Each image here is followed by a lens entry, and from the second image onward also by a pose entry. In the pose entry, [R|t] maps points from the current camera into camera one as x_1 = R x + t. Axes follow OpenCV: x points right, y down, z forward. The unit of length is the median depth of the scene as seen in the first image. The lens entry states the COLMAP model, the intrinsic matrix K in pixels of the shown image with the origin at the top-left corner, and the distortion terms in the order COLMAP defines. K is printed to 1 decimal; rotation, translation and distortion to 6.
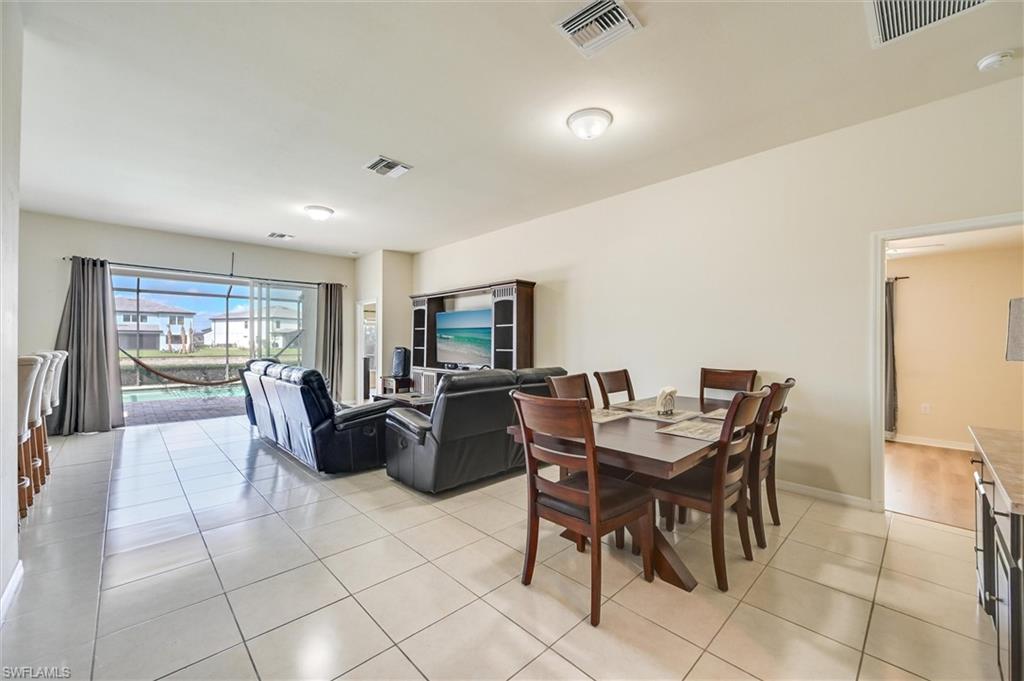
lens RADIAL K [[412.6, 0, 514.4], [0, 412.6, 341.3], [0, 0, 1]] dist [0.002646, 0.000177]
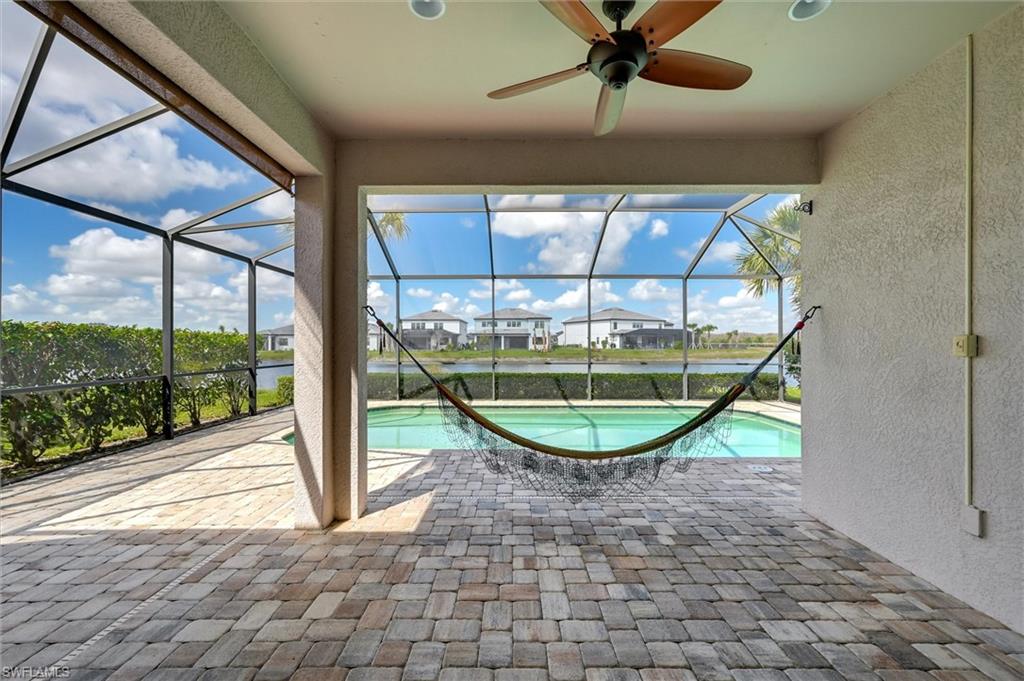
lens RADIAL K [[412.6, 0, 513.9], [0, 412.6, 342.1], [0, 0, 1]] dist [0.002646, 0.000177]
pose [[0.732069, -0.002953, -0.681224, -0.670986], [0.003513, 0.999994, -0.000560, -0.000056], [0.681221, -0.001983, 0.732075, 0.866922]]
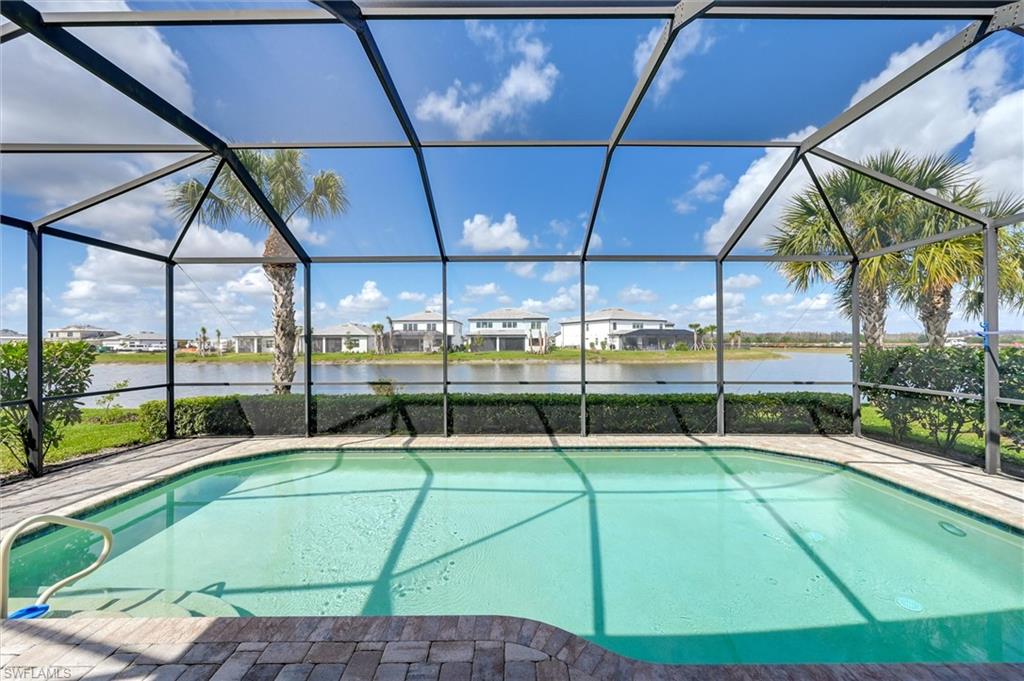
lens RADIAL K [[412.6, 0, 513.6], [0, 412.6, 339.5], [0, 0, 1]] dist [0.002646, 0.000177]
pose [[0.733185, -0.010316, -0.679951, -0.899591], [0.006533, 0.999946, -0.008126, -0.024242], [0.679998, 0.001516, 0.733212, 1.249289]]
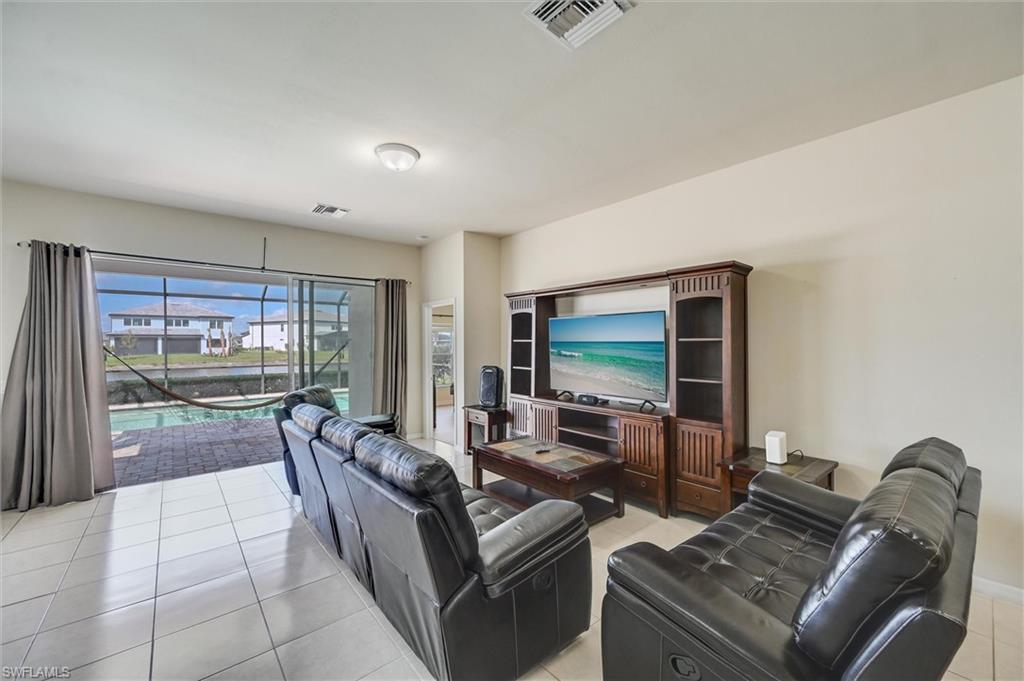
lens RADIAL K [[412.6, 0, 515.4], [0, 412.6, 342.6], [0, 0, 1]] dist [0.002646, 0.000177]
pose [[0.998058, -0.007524, -0.061830, -0.194831], [0.007698, 0.999967, 0.002580, -0.028899], [0.061808, -0.003051, 0.998083, 0.296958]]
